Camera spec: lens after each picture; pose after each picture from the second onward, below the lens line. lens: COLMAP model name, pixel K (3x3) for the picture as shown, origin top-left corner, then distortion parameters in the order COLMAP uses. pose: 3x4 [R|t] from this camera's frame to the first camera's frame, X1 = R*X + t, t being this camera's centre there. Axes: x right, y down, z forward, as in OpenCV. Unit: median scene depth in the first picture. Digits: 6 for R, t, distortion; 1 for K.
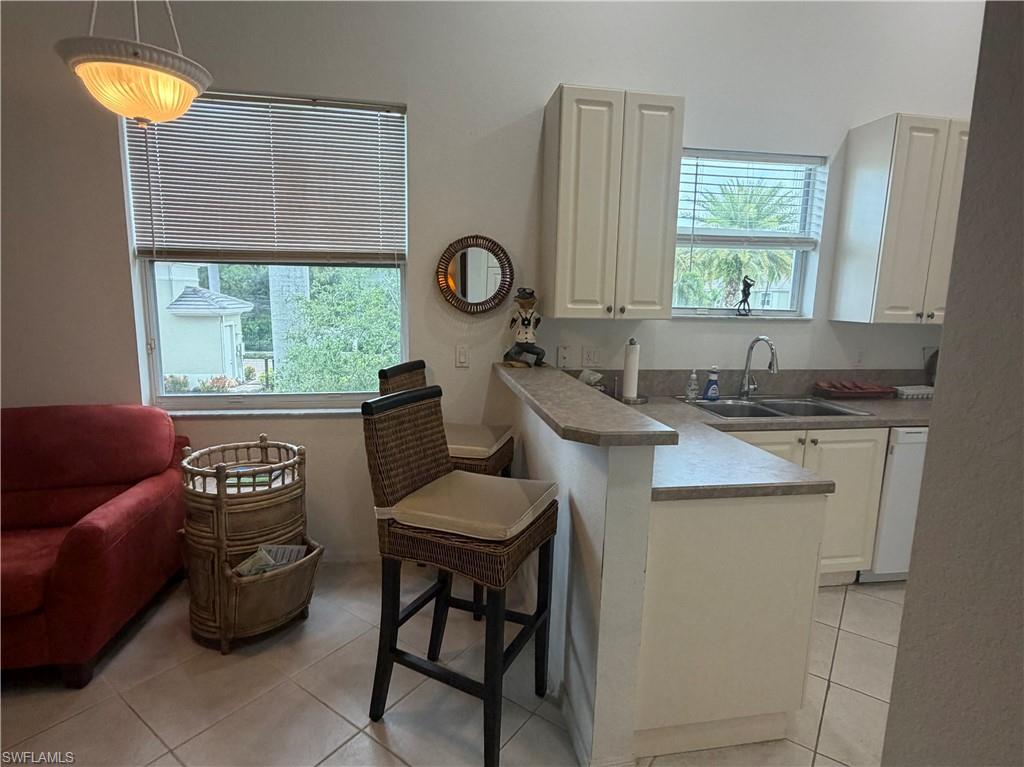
lens RADIAL K [[544.7, 0, 512.0], [0, 544.7, 383.5], [0, 0, 1]] dist [-0.002700, -0.000132]
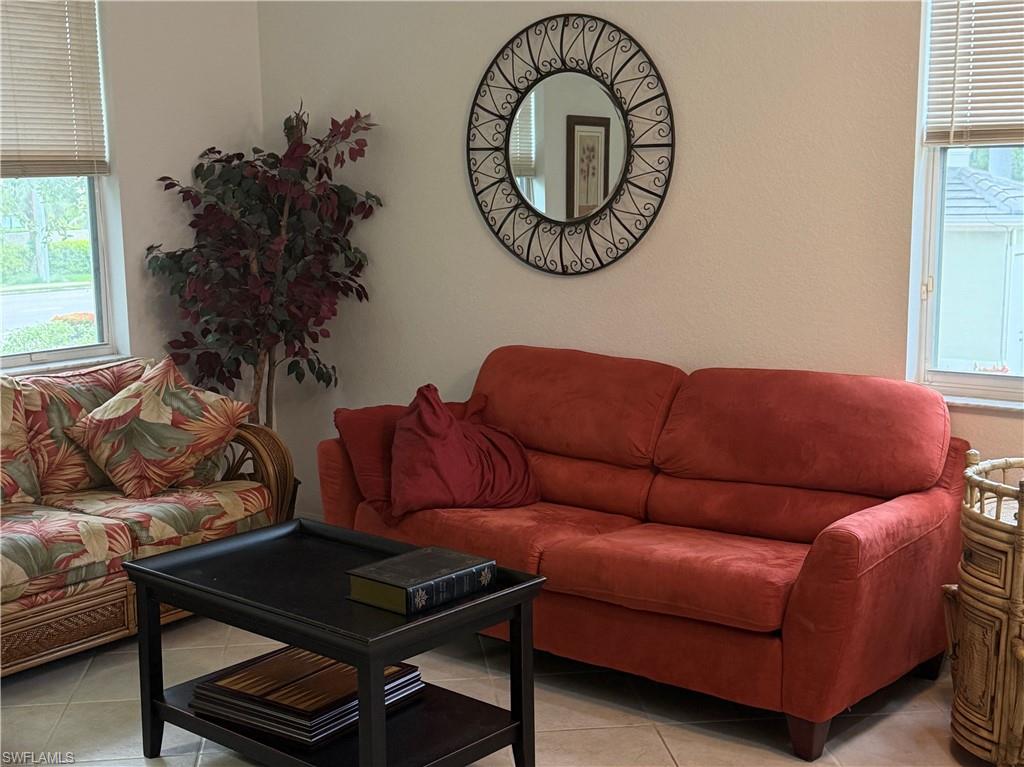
lens RADIAL K [[1335.5, 0, 512.0], [0, 1335.5, 383.5], [0, 0, 1]] dist [0.200374, -0.442936]
pose [[0.672616, 0.085635, -0.735020, 0.172130], [-0.094382, 0.995097, 0.029567, 0.041841], [0.733948, 0.049485, 0.677401, -0.416788]]
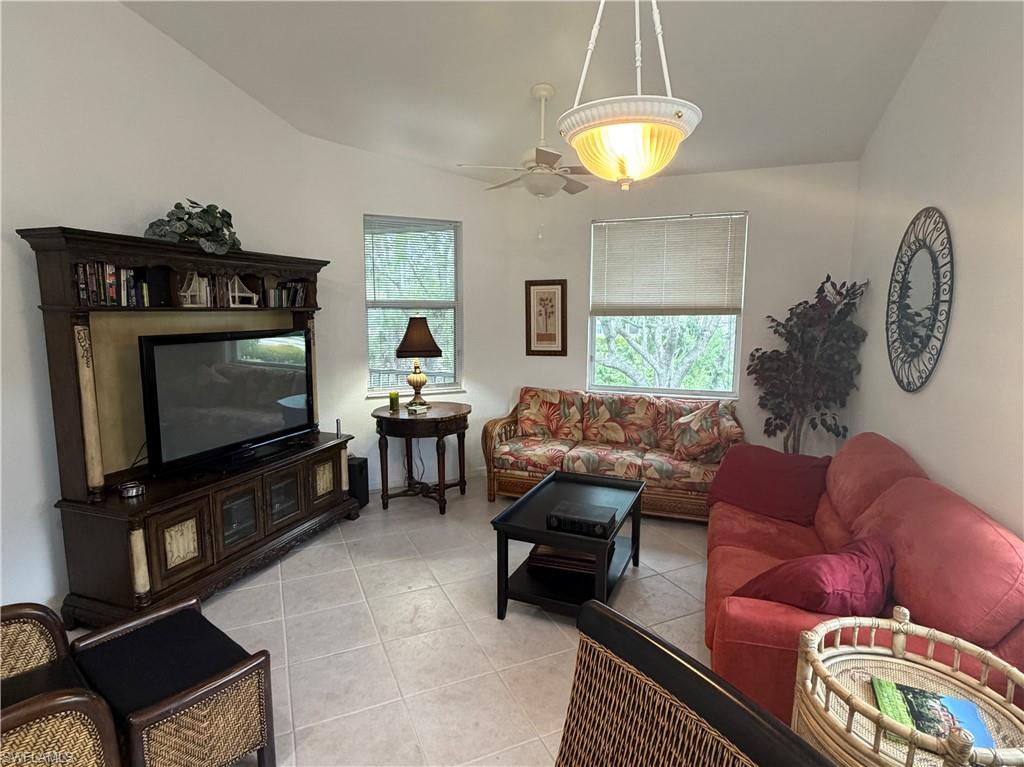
lens RADIAL K [[544.7, 0, 512.0], [0, 544.7, 383.5], [0, 0, 1]] dist [-0.002700, -0.000132]
pose [[-0.494082, 0.097782, -0.863899, 0.138813], [-0.152254, 0.968569, 0.196707, -0.182025], [0.855980, 0.228721, -0.463665, 0.800688]]
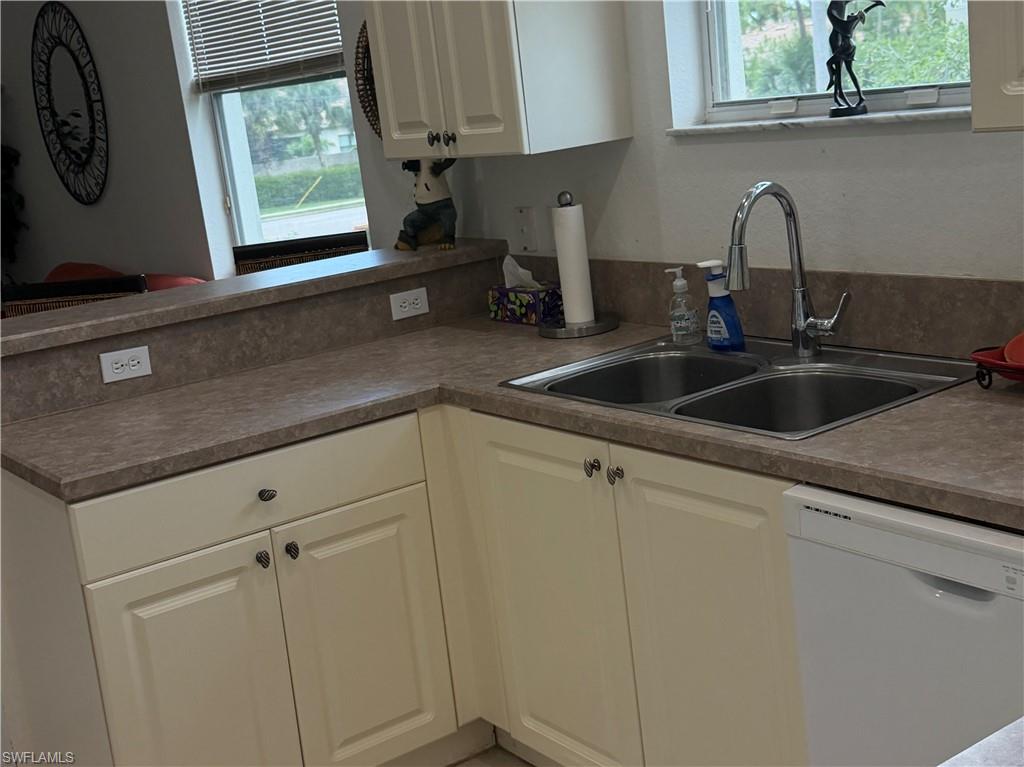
lens RADIAL K [[1335.5, 0, 512.0], [0, 1335.5, 383.5], [0, 0, 1]] dist [0.200374, -0.442936]
pose [[0.442746, 0.124019, -0.888029, 1.427667], [-0.022108, 0.991597, 0.127461, -0.078323], [0.896374, -0.036801, 0.441768, 0.554640]]
